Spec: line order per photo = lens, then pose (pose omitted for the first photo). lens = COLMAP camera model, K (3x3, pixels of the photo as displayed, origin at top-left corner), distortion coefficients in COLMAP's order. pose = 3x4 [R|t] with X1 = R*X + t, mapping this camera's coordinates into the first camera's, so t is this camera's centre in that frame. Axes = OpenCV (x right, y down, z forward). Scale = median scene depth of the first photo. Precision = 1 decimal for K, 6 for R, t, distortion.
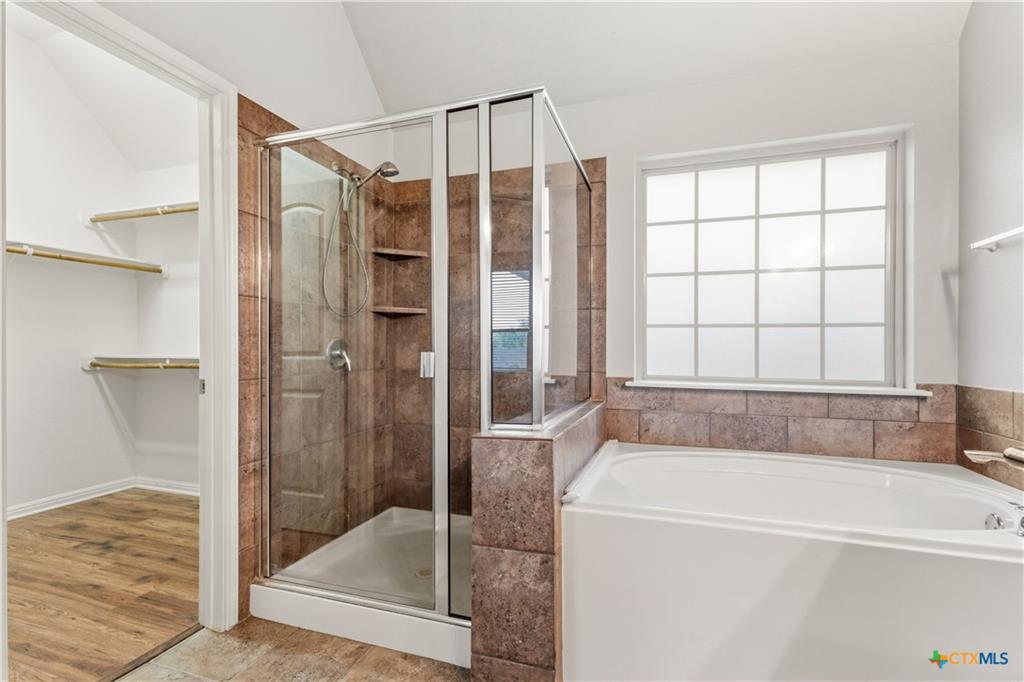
lens RADIAL K [[464.5, 0, 513.8], [0, 464.5, 345.0], [0, 0, 1]] dist [0.002674, 0.000511]
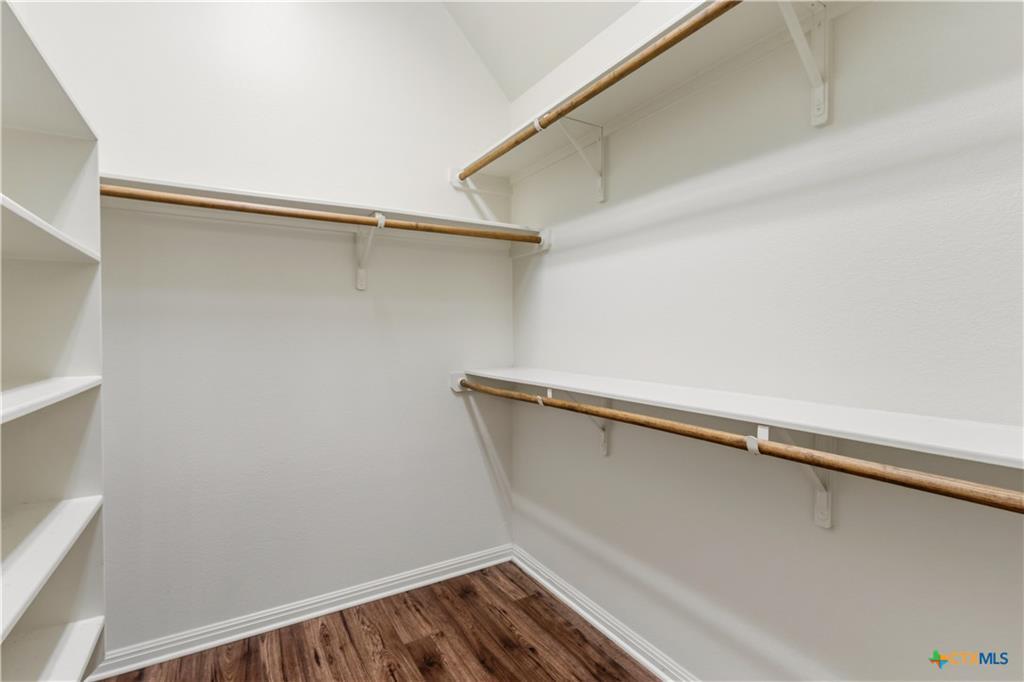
lens RADIAL K [[471.5, 0, 512.4], [0, 471.5, 346.0], [0, 0, 1]] dist [0.000818, 0.000020]
pose [[0.757172, 0.016241, -0.653014, -0.387674], [0.005677, 0.999490, 0.031440, -0.037599], [0.653191, -0.027513, 0.756693, 0.515964]]
